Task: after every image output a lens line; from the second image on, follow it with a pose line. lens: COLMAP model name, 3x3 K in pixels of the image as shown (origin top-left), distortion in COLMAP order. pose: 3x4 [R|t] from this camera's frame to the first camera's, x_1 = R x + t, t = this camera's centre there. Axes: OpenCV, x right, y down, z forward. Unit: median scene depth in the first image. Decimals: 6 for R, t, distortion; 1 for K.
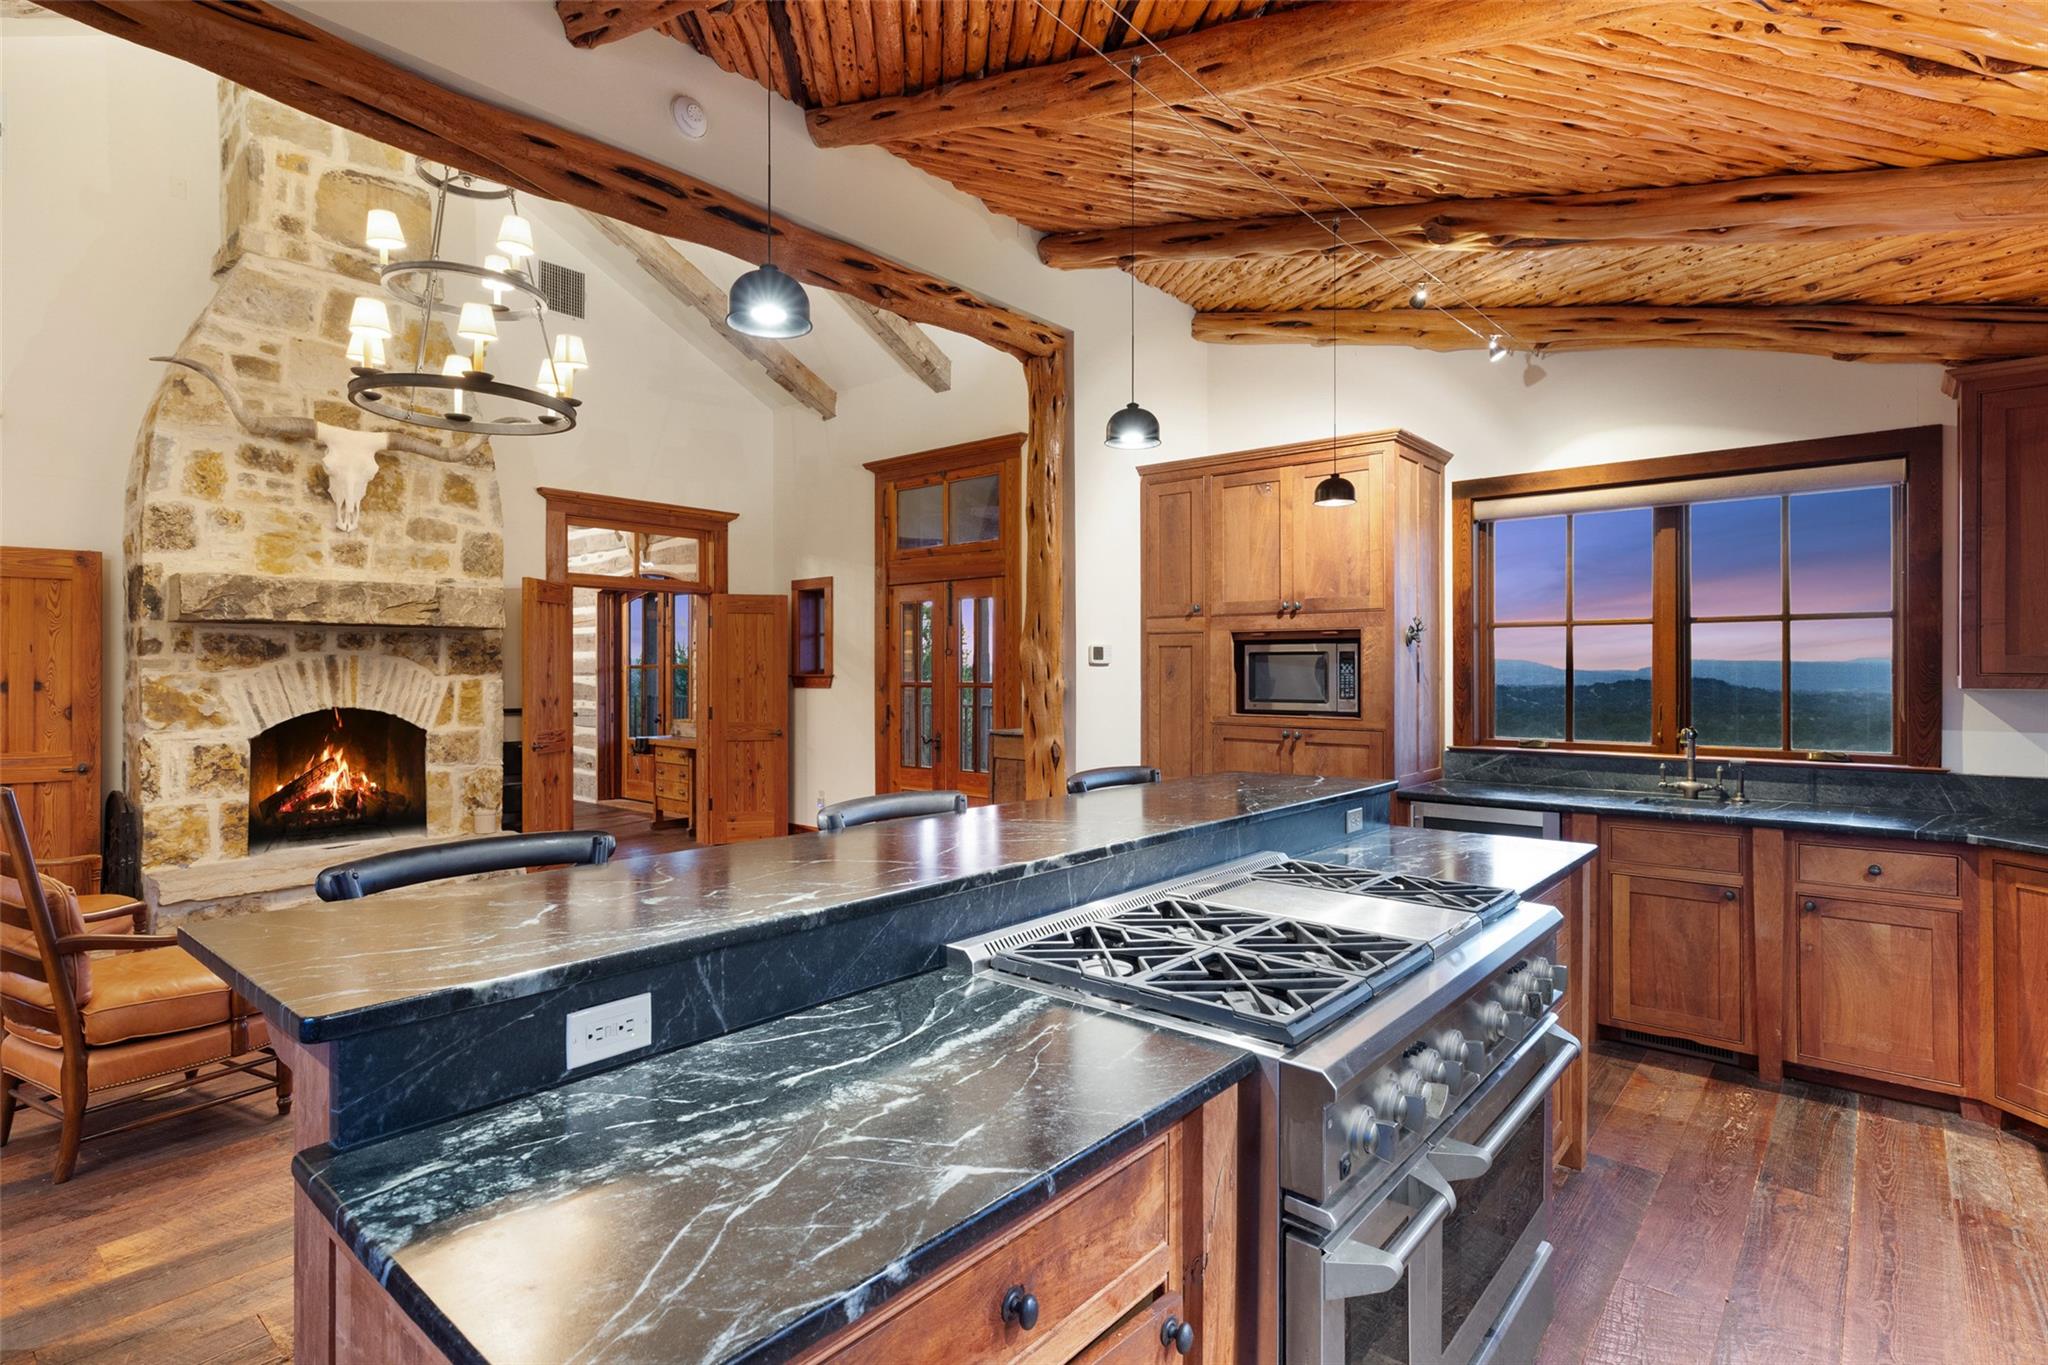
lens RADIAL K [[1068.8, 0, 1137.6], [0, 1068.8, 663.7], [0, 0, 1]] dist [0.014131, 0.002522]
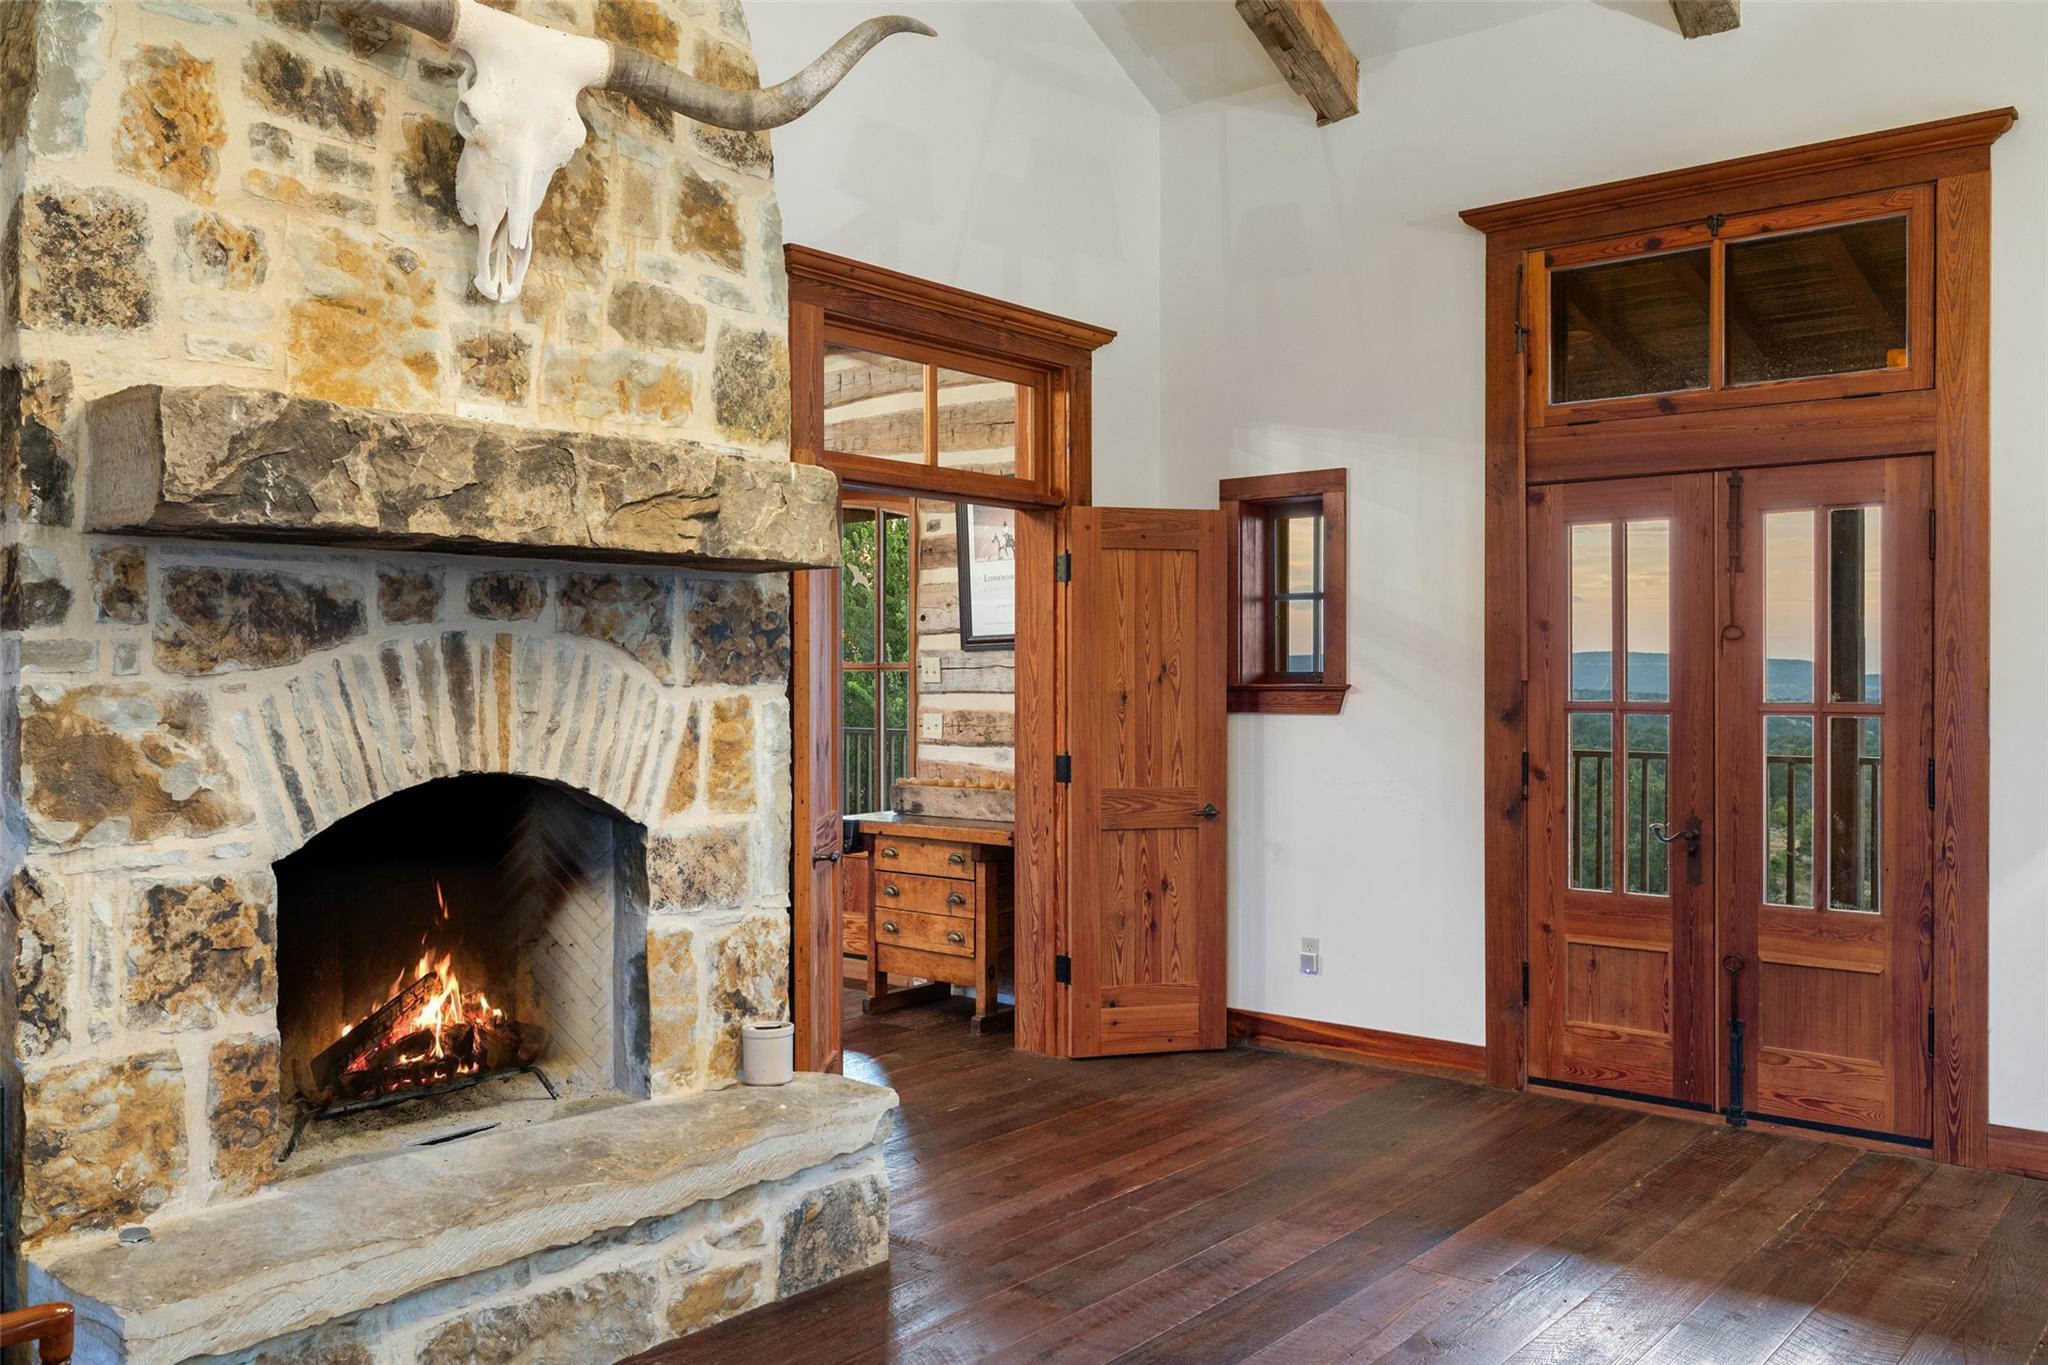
lens RADIAL K [[1510.3, 0, 1025.2], [0, 1510.3, 675.0], [0, 0, 1]] dist [0.012500, -0.000093]
pose [[0.998757, 0.001366, 0.049836, -1.545128], [-0.001634, 0.999984, 0.005341, 0.009755], [-0.049828, -0.005416, 0.998743, 1.245322]]
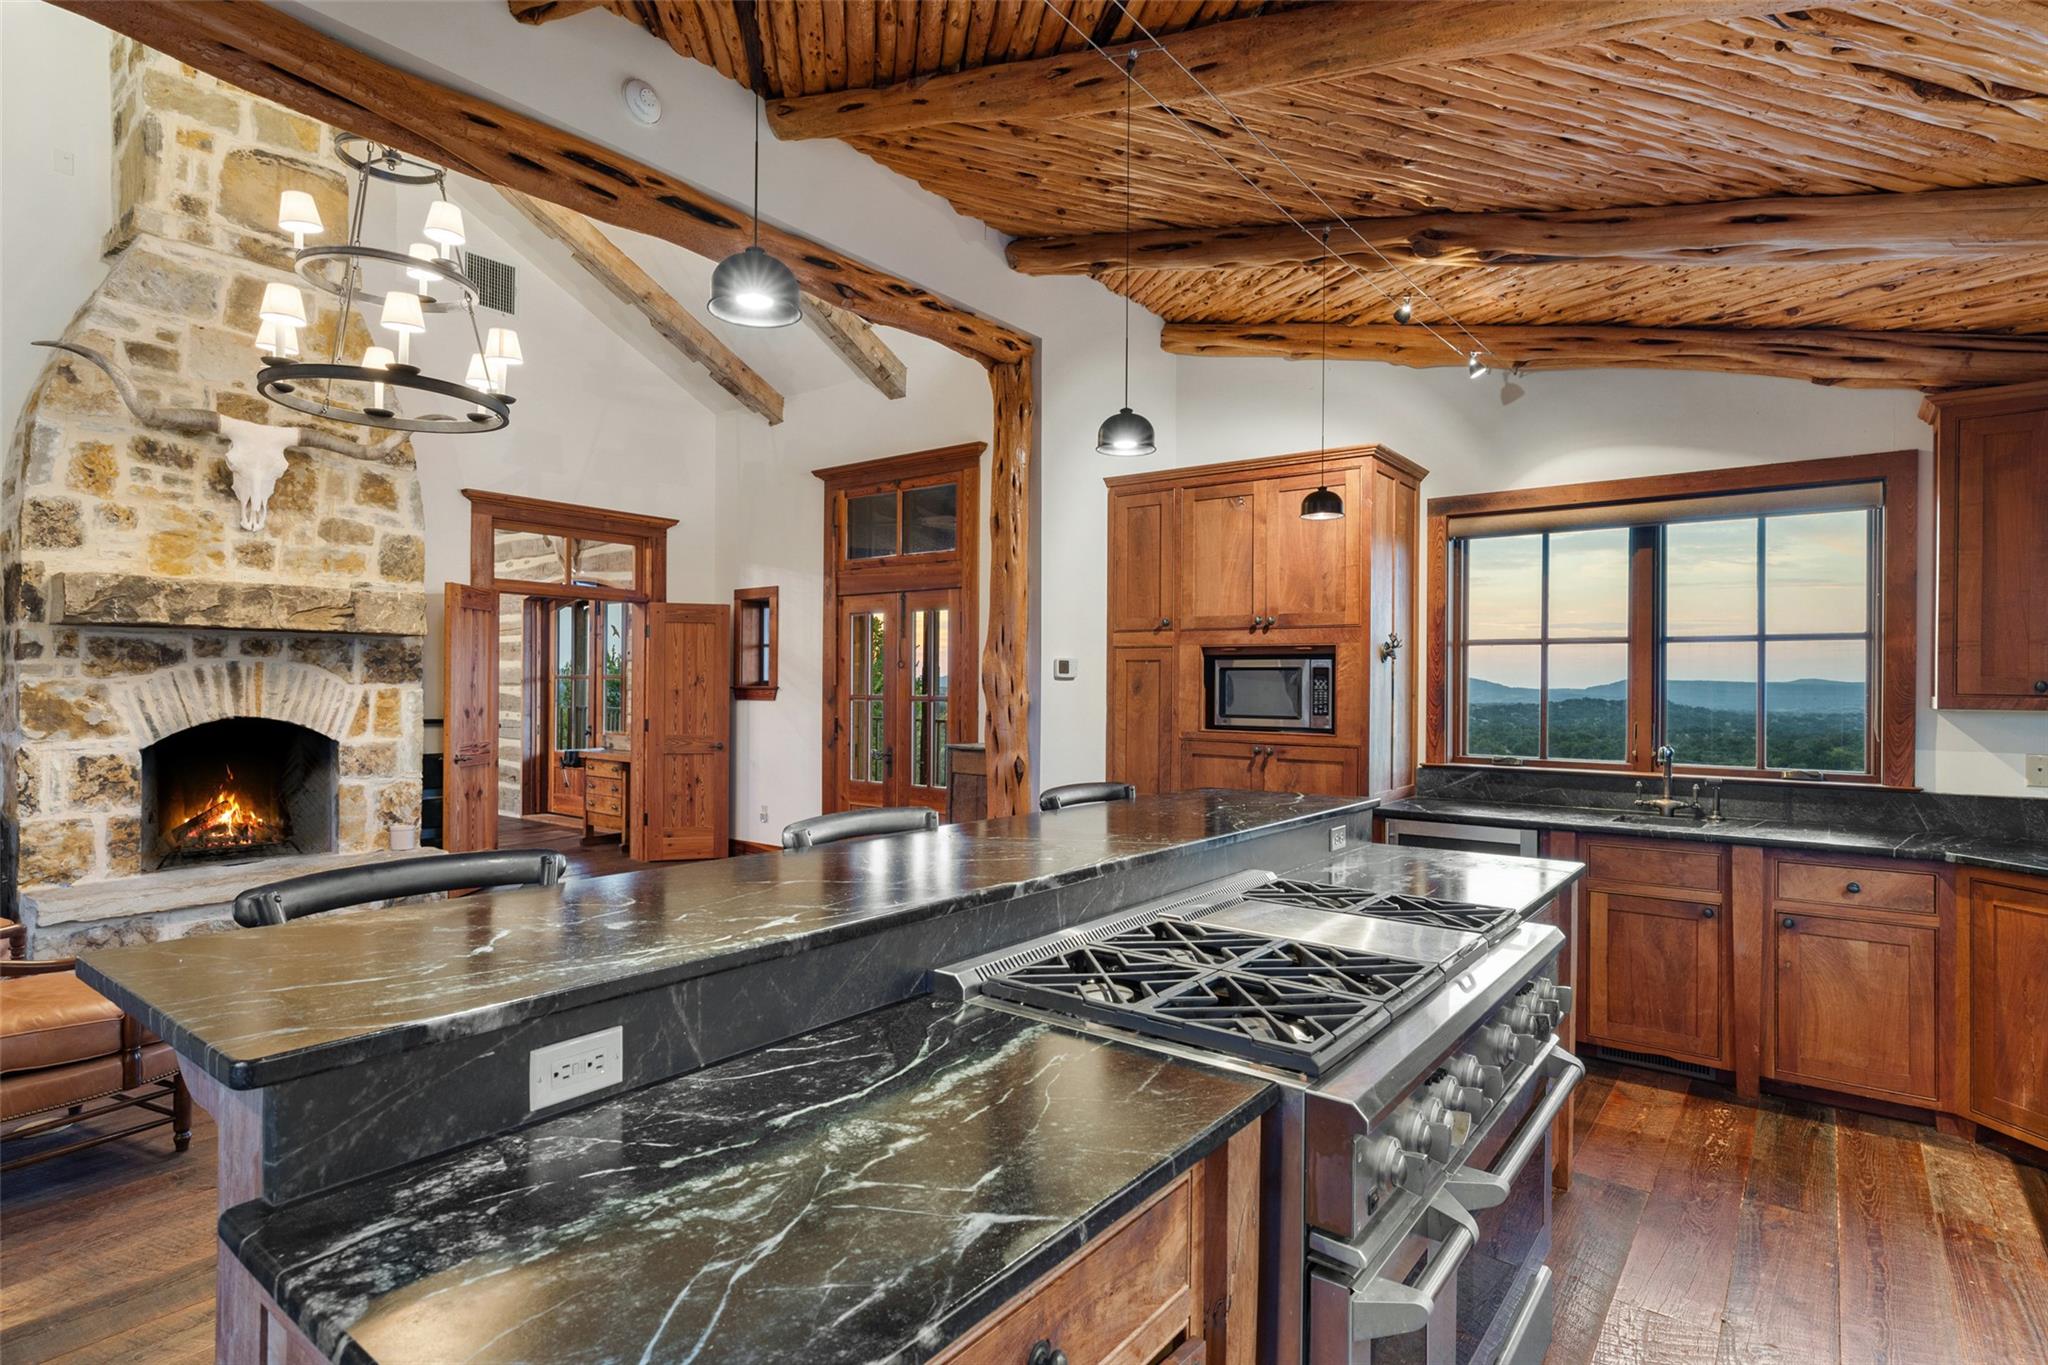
lens RADIAL K [[1069.3, 0, 1150.9], [0, 1069.3, 679.6], [0, 0, 1]] dist [0.014507, 0.001530]
pose [[0.998015, 0.009083, 0.062316, -0.009557], [-0.009125, 0.999958, 0.000383, 0.000379], [-0.062310, -0.000951, 0.998056, 0.007241]]
